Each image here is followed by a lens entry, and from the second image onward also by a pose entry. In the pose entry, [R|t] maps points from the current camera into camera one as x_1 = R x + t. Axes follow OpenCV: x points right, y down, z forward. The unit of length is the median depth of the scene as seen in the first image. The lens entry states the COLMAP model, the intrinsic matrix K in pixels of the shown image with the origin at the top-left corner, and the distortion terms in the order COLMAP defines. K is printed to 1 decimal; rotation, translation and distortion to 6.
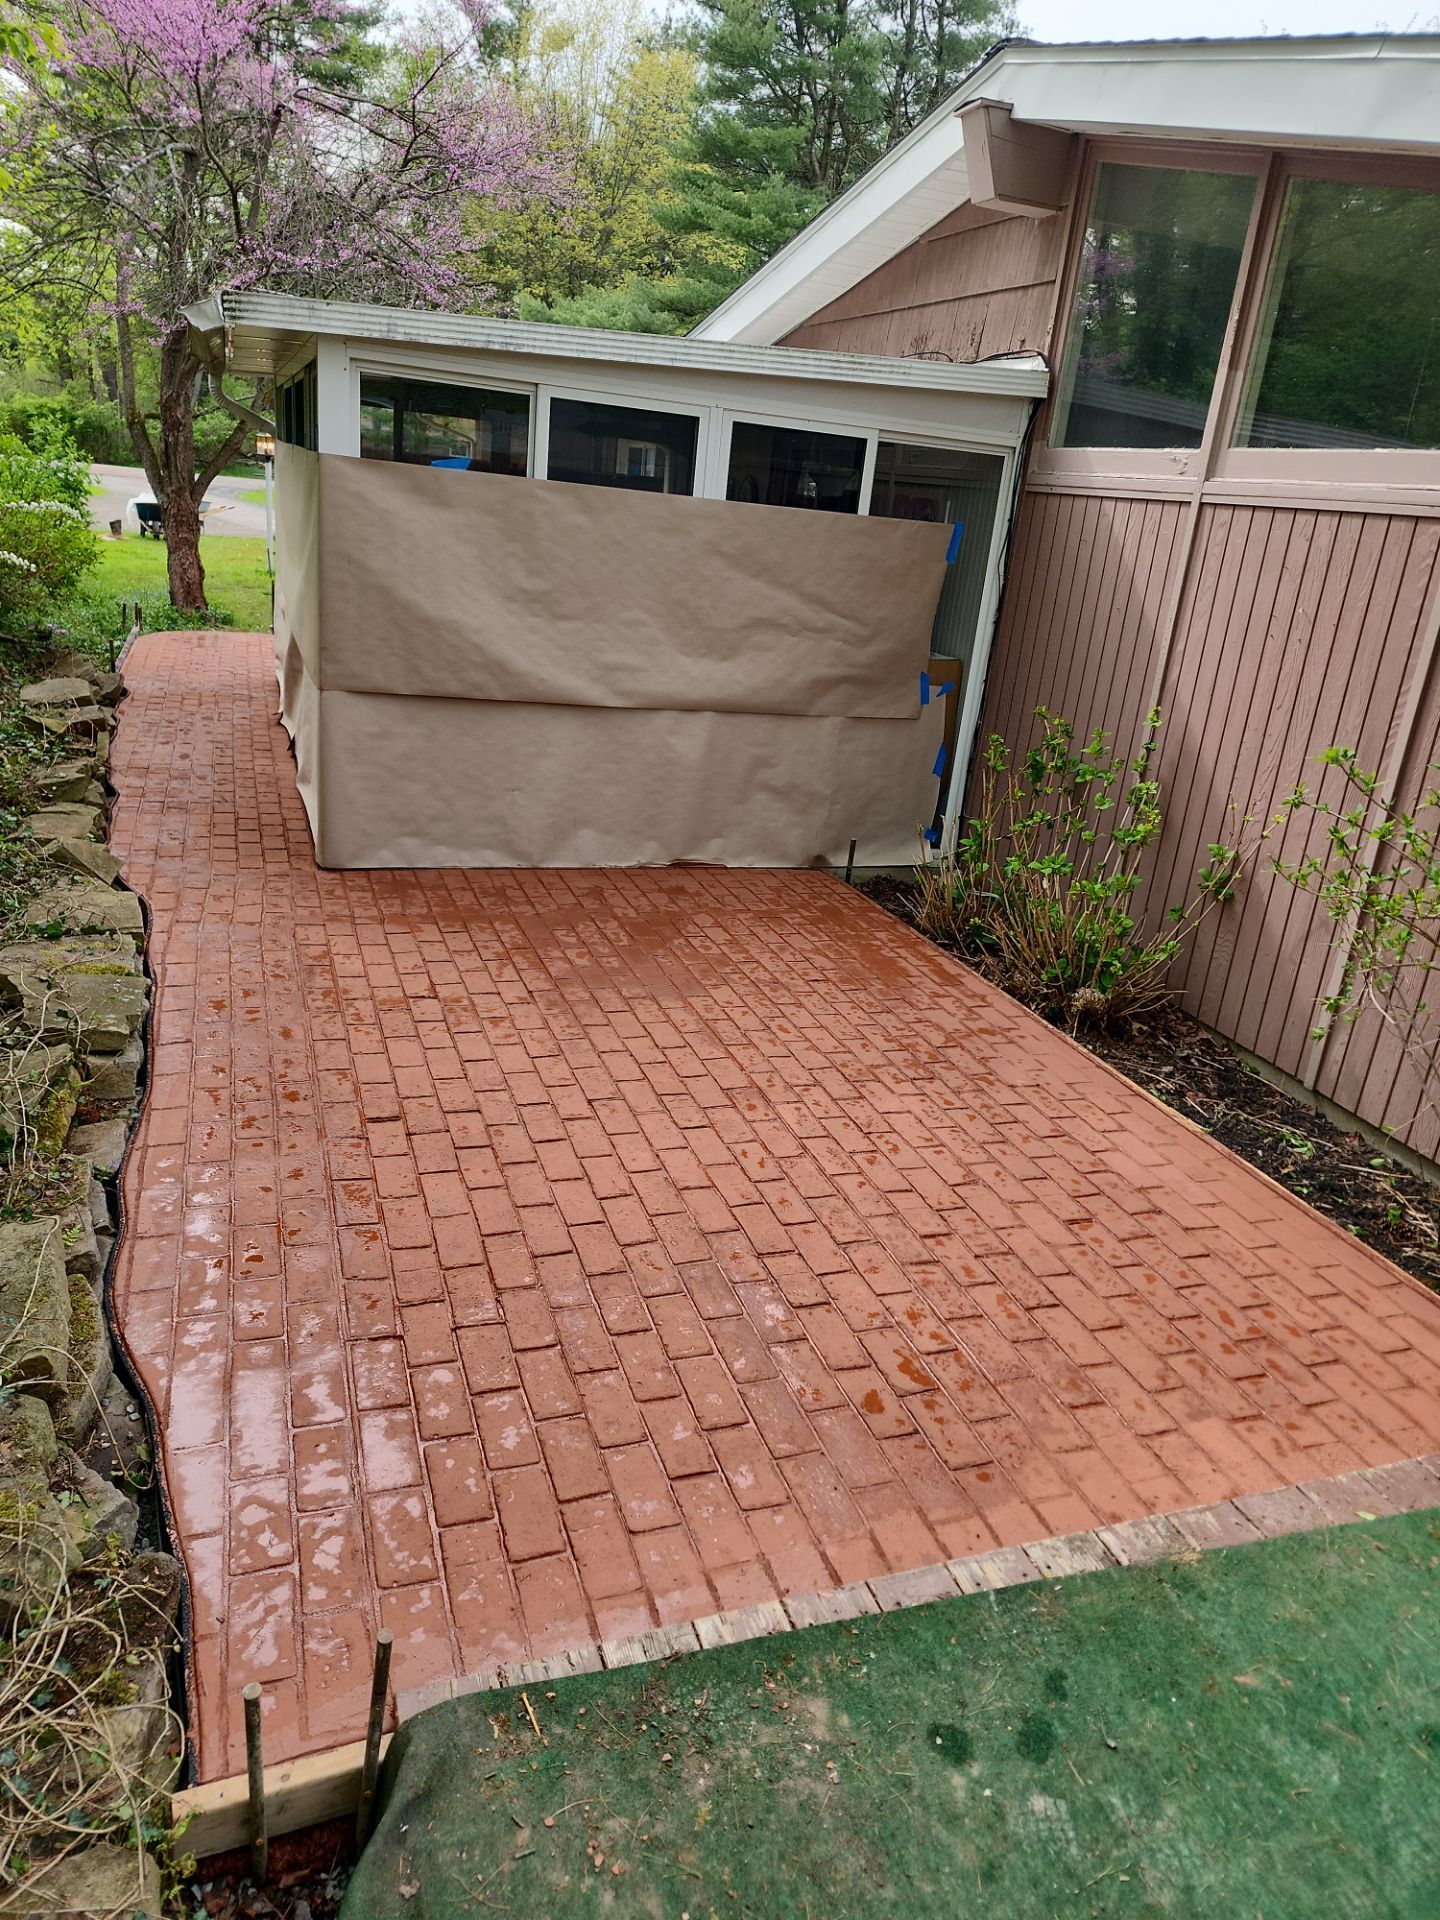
lens RADIAL K [[1405.8, 0, 724.7], [0, 1405.8, 933.3], [0, 0, 1]] dist [0.103097, -0.109546]
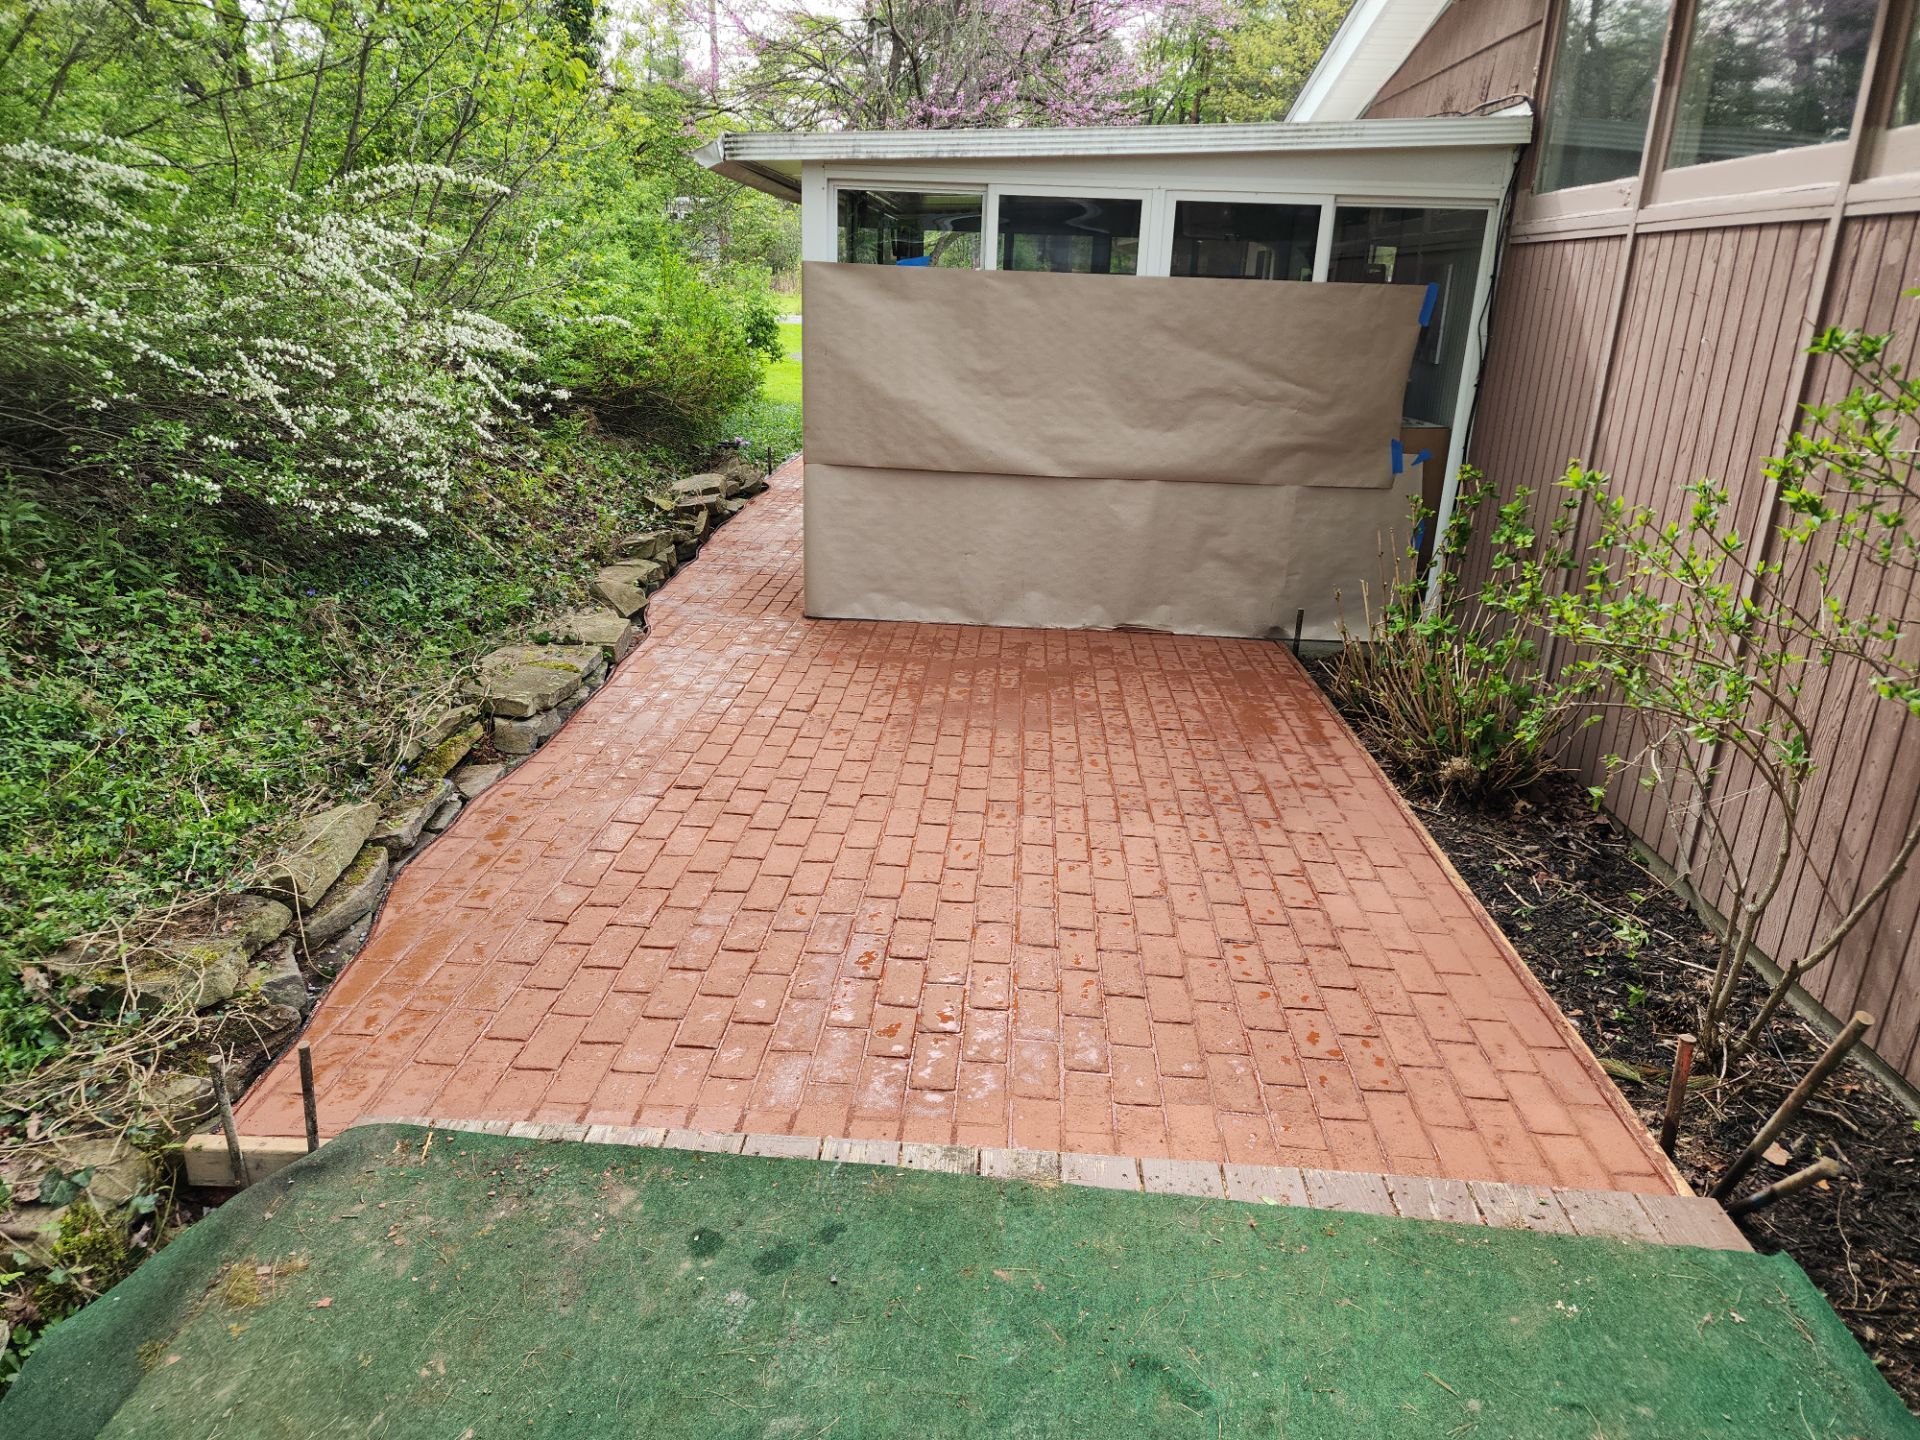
lens RADIAL K [[1405.8, 0, 922.5], [0, 1405.8, 717.6], [0, 0, 1]] dist [0.103097, -0.109546]
pose [[0.898462, 0.060481, -0.434865, 0.319658], [-0.078440, 0.996643, -0.023450, 0.058010], [0.431987, 0.055180, 0.900190, -0.001436]]
